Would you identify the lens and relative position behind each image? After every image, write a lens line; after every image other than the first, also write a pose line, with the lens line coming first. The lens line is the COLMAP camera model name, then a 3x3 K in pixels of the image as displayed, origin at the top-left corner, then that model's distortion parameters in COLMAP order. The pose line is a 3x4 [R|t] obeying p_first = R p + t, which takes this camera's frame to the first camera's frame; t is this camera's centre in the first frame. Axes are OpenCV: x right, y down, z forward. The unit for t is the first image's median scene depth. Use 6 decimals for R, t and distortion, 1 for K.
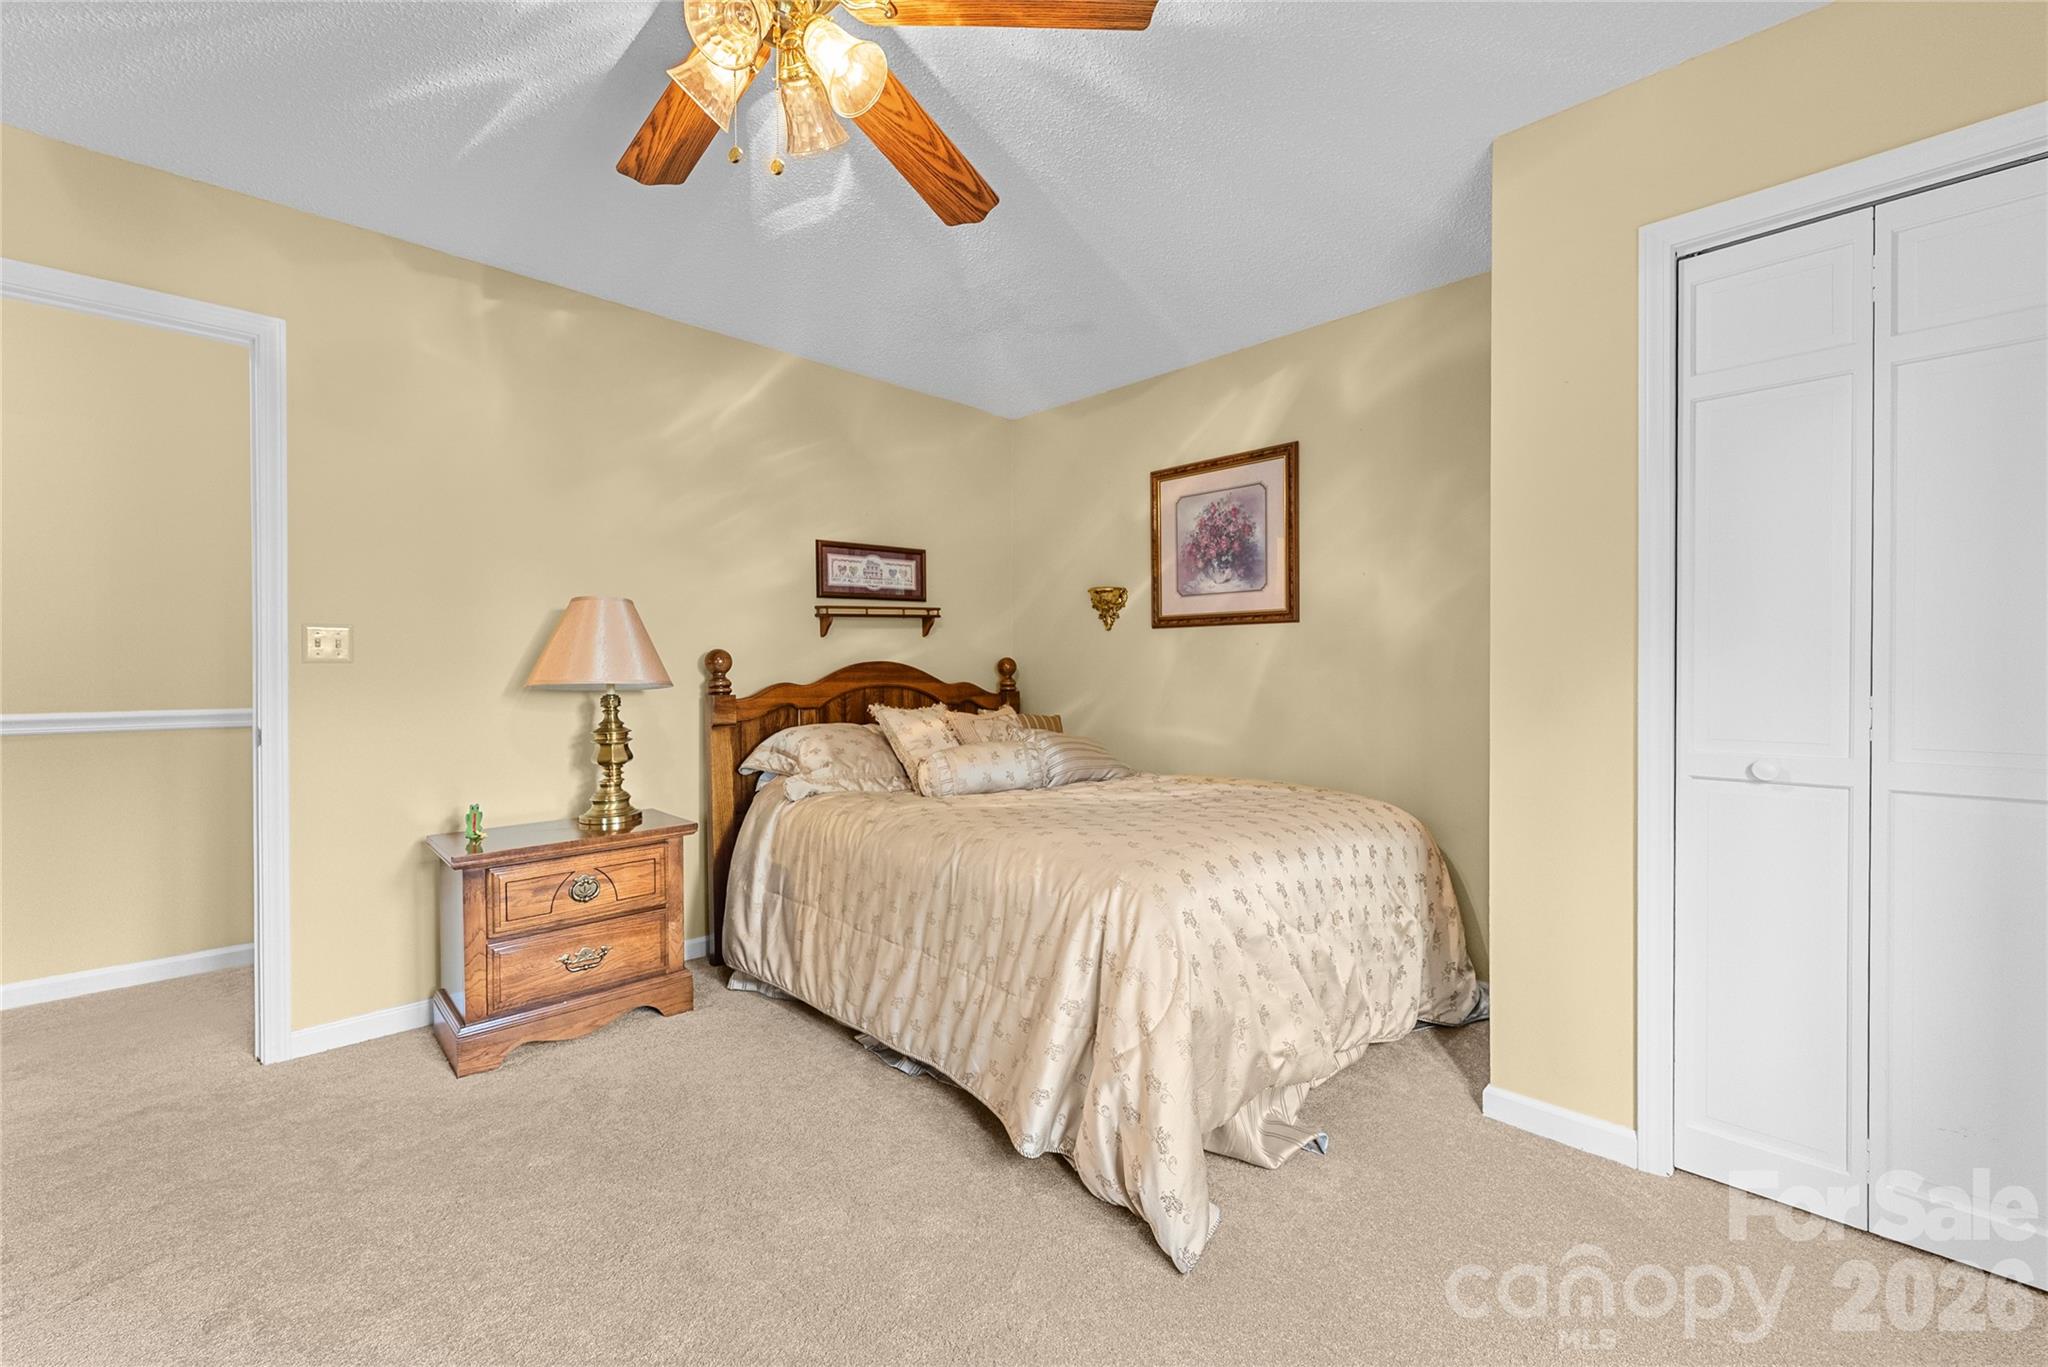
lens RADIAL K [[828.0, 0, 1028.7], [0, 828.0, 666.0], [0, 0, 1]] dist [-0.000789, -0.000157]
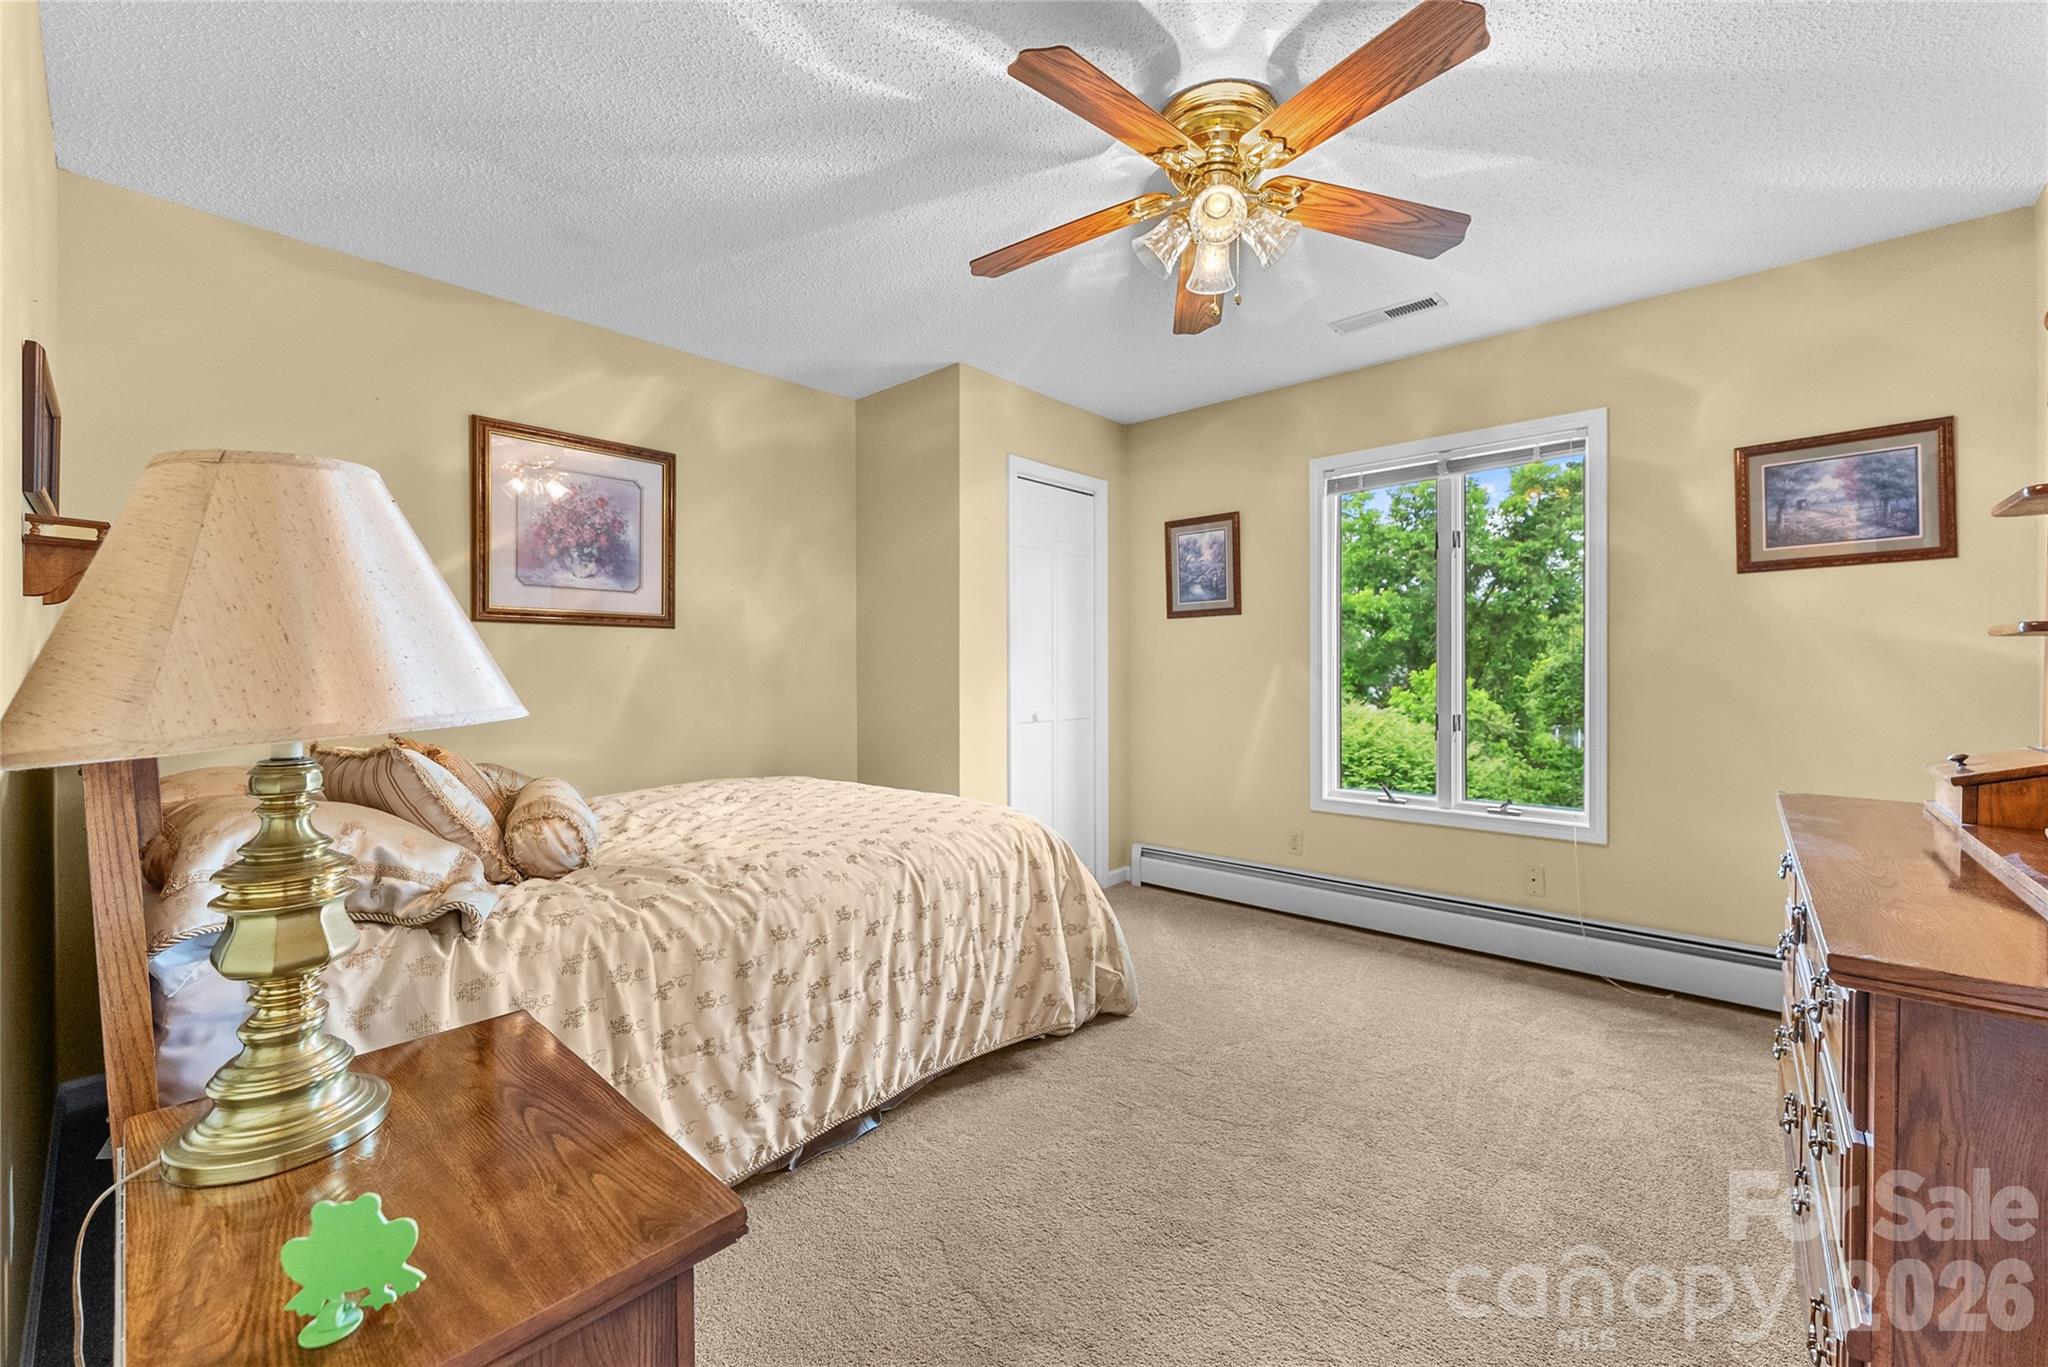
lens RADIAL K [[828.0, 0, 1028.7], [0, 828.0, 666.0], [0, 0, 1]] dist [-0.000789, -0.000157]
pose [[-0.065258, 0.003832, 0.997861, -0.729447], [0.001375, 0.999992, -0.003750, -0.001271], [-0.997867, 0.001128, -0.065263, 0.618473]]
